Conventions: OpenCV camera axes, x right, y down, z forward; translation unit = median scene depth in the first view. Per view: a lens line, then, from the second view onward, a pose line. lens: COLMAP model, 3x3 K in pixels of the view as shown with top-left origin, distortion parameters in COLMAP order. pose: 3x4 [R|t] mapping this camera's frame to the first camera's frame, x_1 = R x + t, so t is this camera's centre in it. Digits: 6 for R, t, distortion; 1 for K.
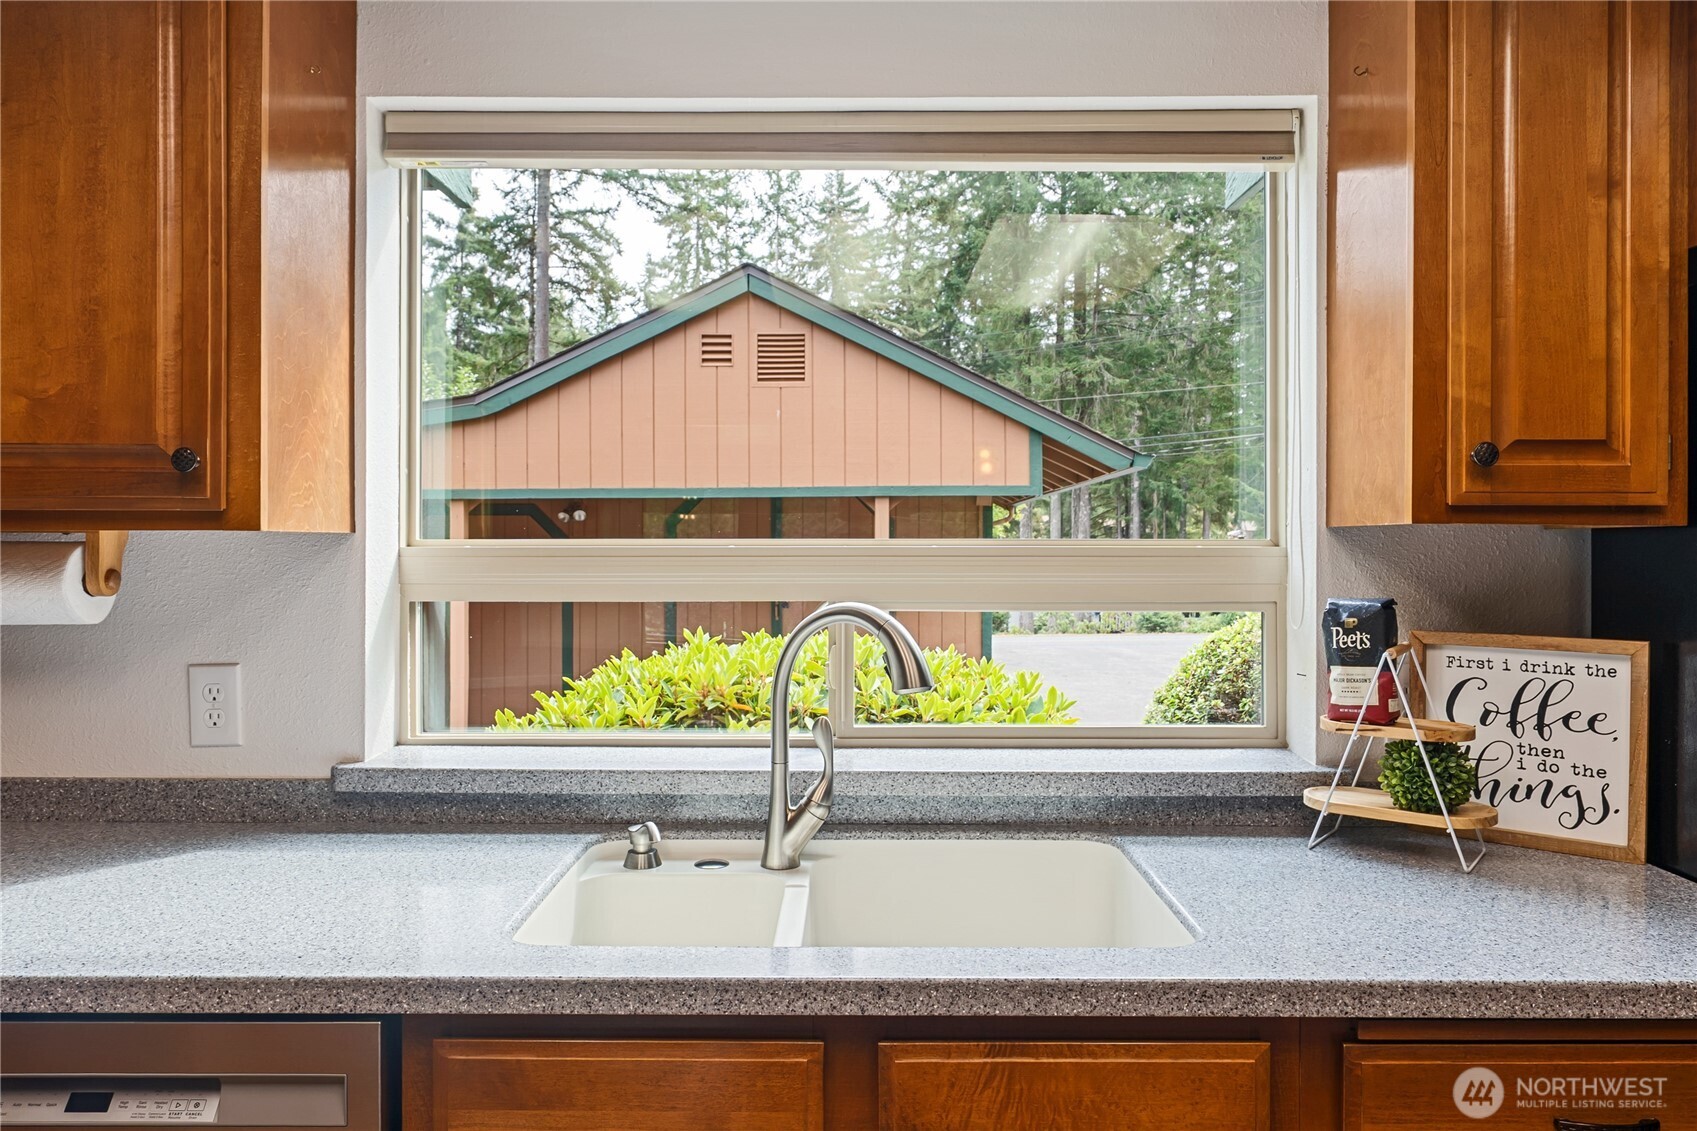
lens RADIAL K [[1189.8, 0, 852.4], [0, 1189.8, 548.9], [0, 0, 1]] dist [-0.000225, -0.003685]
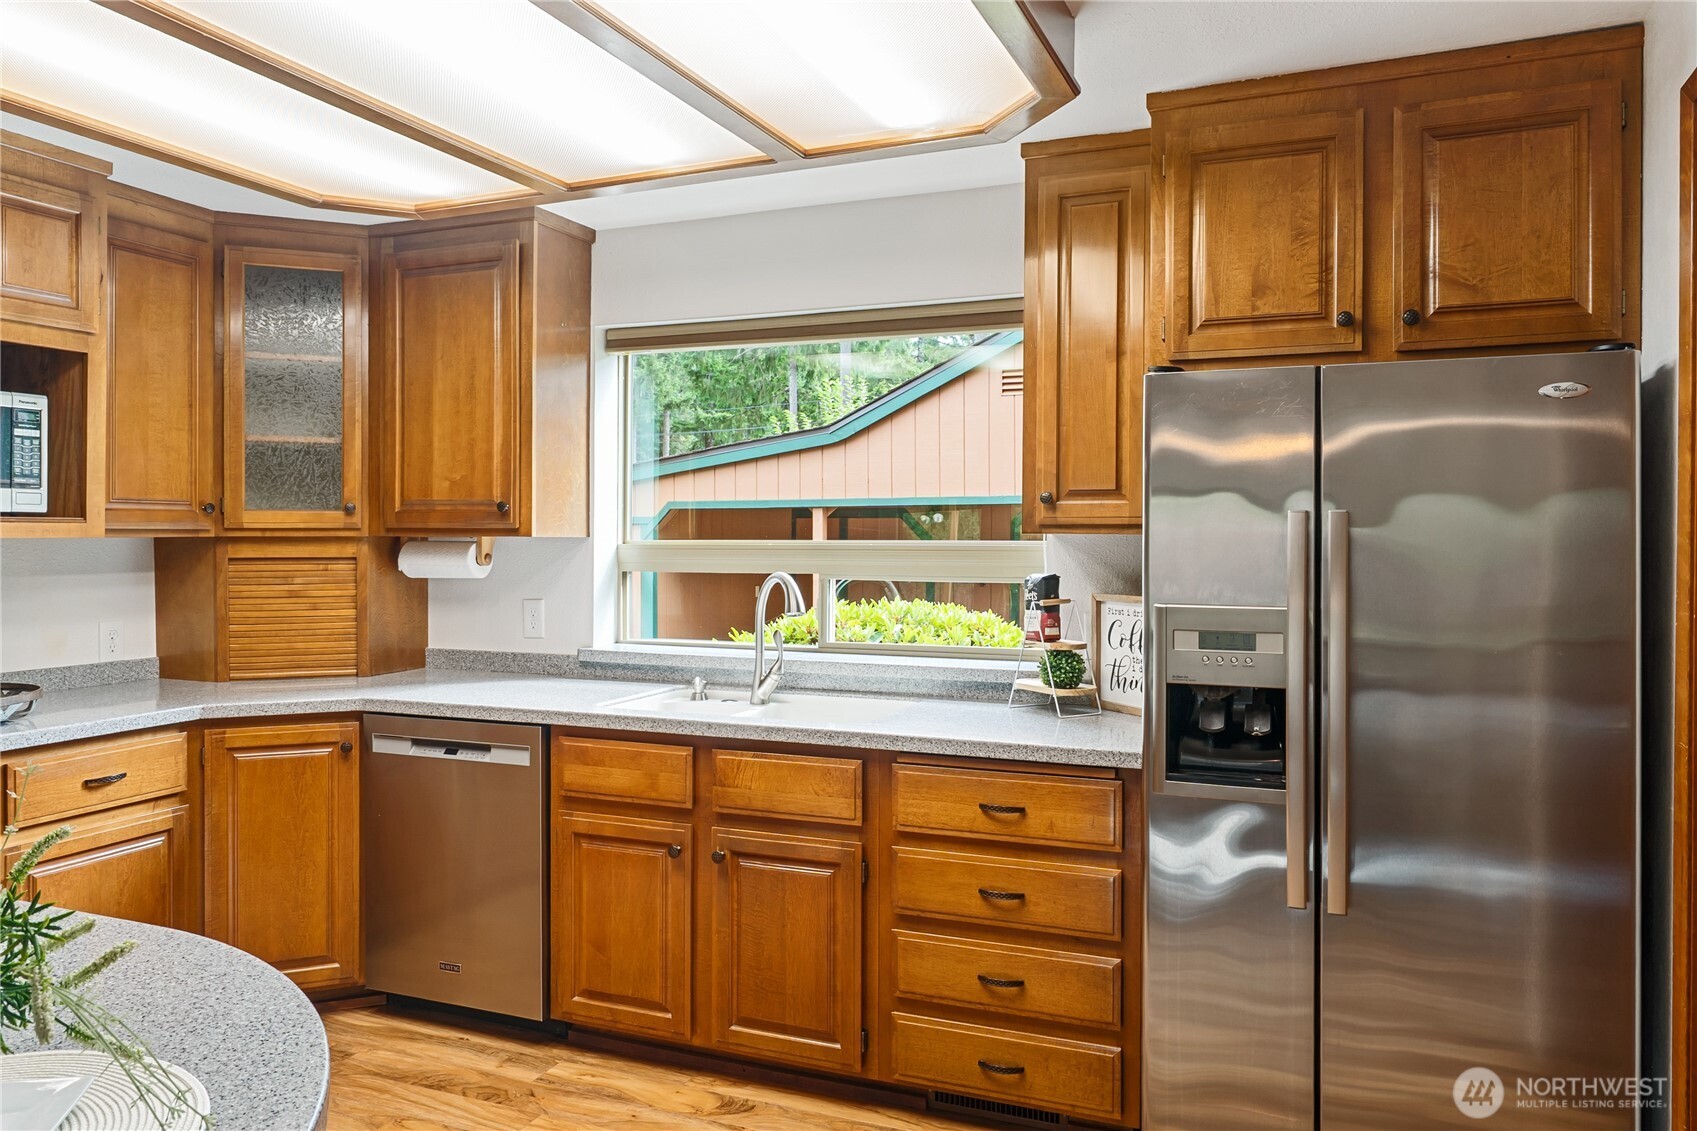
lens RADIAL K [[1189.8, 0, 851.8], [0, 1189.8, 549.2], [0, 0, 1]] dist [-0.000225, -0.003685]
pose [[0.926505, 0.004524, -0.376255, 0.937458], [-0.003599, 0.999989, 0.003161, -0.000887], [0.376265, -0.001575, 0.926511, -0.893087]]
